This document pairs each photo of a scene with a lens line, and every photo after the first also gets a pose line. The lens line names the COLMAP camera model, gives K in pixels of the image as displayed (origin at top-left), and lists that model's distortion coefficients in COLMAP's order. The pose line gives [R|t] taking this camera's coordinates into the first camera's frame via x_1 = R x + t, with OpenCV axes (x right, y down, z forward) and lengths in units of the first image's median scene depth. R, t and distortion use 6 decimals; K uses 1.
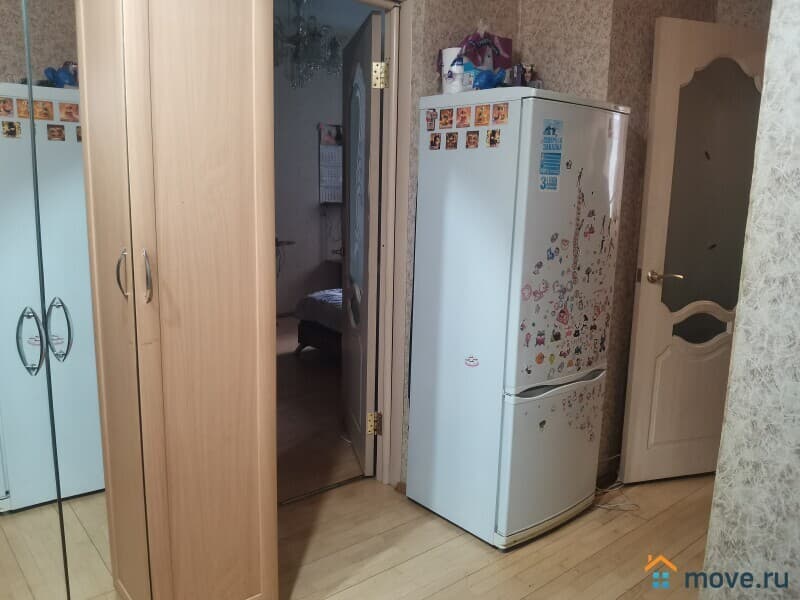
lens RADIAL K [[629.6, 0, 400.5], [0, 629.6, 303.1], [0, 0, 1]] dist [0.034734, -0.138581]
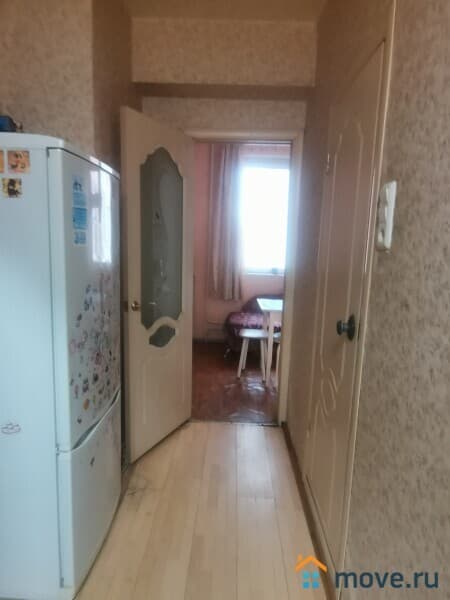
lens RADIAL K [[370.6, 0, 225.8], [0, 370.6, 296.7], [0, 0, 1]] dist [0.002117, -0.002437]
pose [[0.656813, -0.115144, 0.745210, -0.065669], [0.123092, 0.991388, 0.044690, -0.089036], [-0.743939, 0.062376, 0.665330, 0.412459]]
